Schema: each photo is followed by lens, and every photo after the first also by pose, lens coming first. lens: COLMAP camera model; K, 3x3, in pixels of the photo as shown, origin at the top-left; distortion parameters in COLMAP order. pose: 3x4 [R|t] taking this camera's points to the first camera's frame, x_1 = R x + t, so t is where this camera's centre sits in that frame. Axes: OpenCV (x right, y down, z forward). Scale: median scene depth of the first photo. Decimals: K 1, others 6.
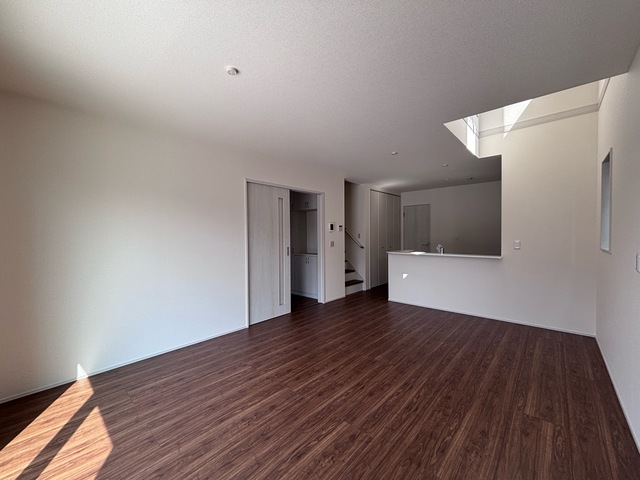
lens RADIAL K [[258.7, 0, 317.7], [0, 258.7, 237.4], [0, 0, 1]] dist [0.000422, -0.000591]
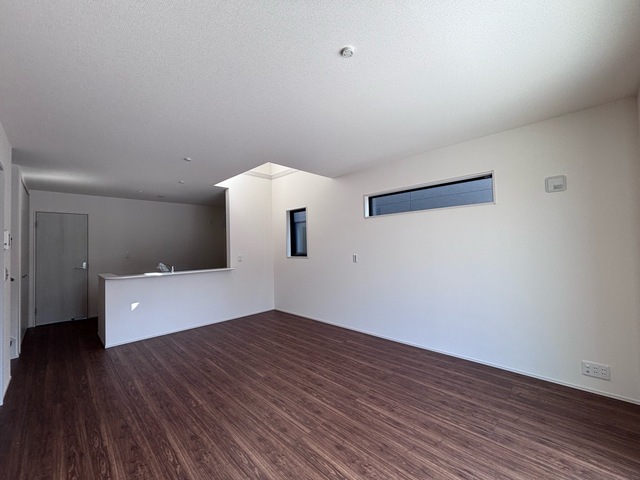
lens RADIAL K [[258.7, 0, 320.7], [0, 258.7, 240.3], [0, 0, 1]] dist [0.000422, -0.000591]
pose [[0.048654, 0.029086, 0.998392, -0.831076], [0.036074, 0.998873, -0.030858, -0.008046], [-0.998164, 0.037518, 0.047549, 0.779925]]
